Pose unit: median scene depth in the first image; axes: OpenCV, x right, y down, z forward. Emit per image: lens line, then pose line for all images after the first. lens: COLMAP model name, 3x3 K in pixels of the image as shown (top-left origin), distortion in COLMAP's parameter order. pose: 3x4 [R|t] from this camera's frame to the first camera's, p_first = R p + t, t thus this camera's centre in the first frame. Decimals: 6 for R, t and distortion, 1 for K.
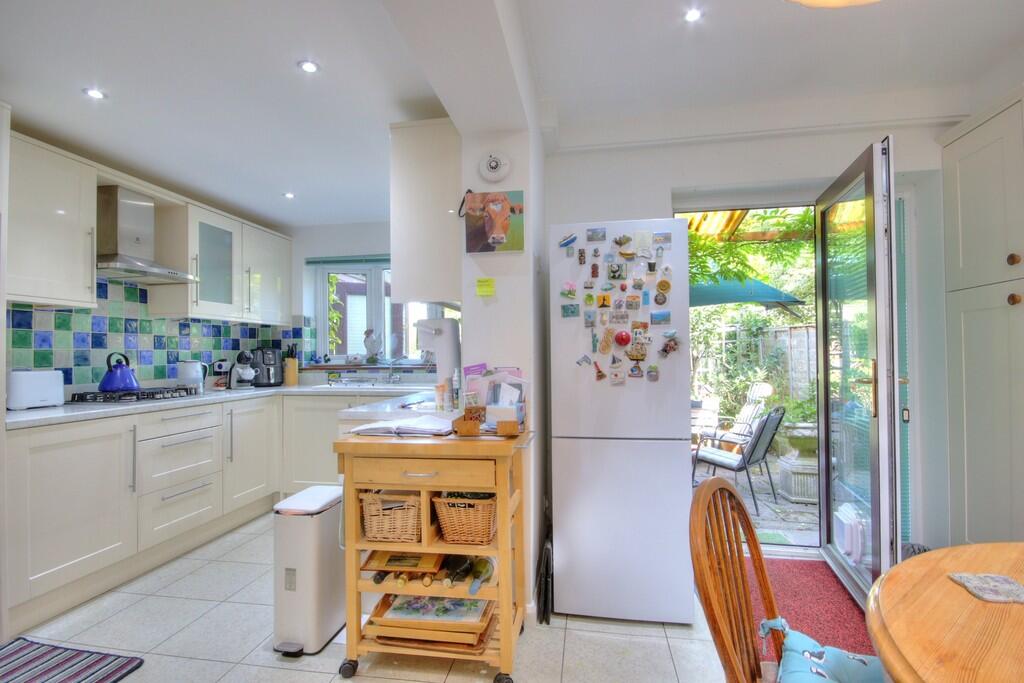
lens RADIAL K [[481.3, 0, 507.6], [0, 481.3, 350.0], [0, 0, 1]] dist [0.002340, -0.002497]
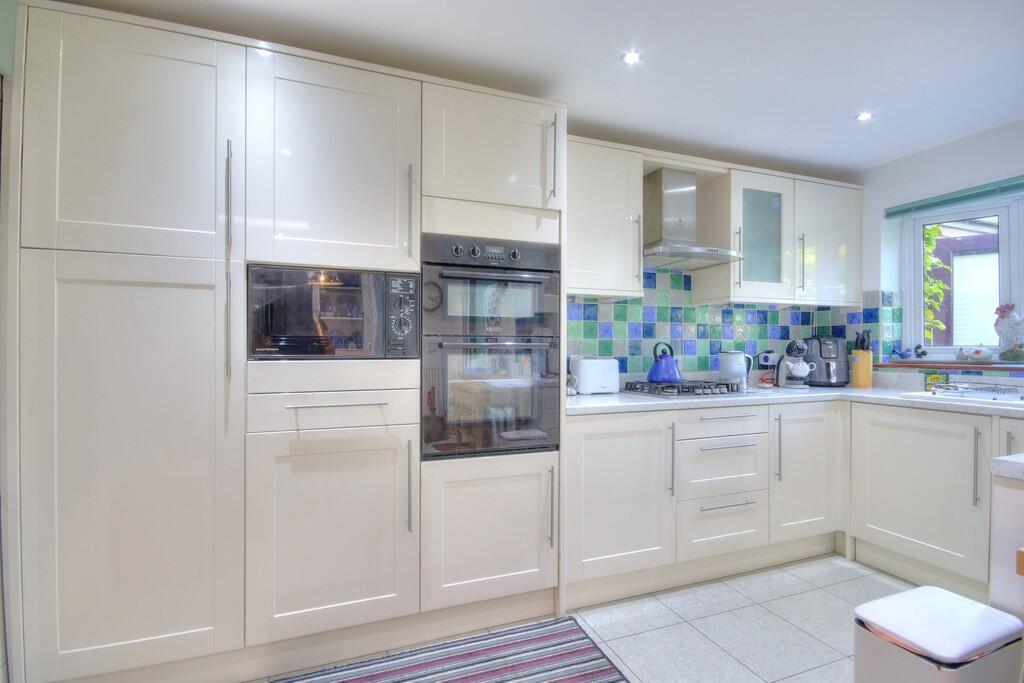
lens RADIAL K [[481.3, 0, 505.5], [0, 481.3, 347.3], [0, 0, 1]] dist [0.002340, -0.002497]
pose [[0.508349, 0.009480, -0.861099, -0.118775], [0.003041, 0.999913, 0.012804, 0.001865], [0.861146, -0.009127, 0.508276, 0.204581]]
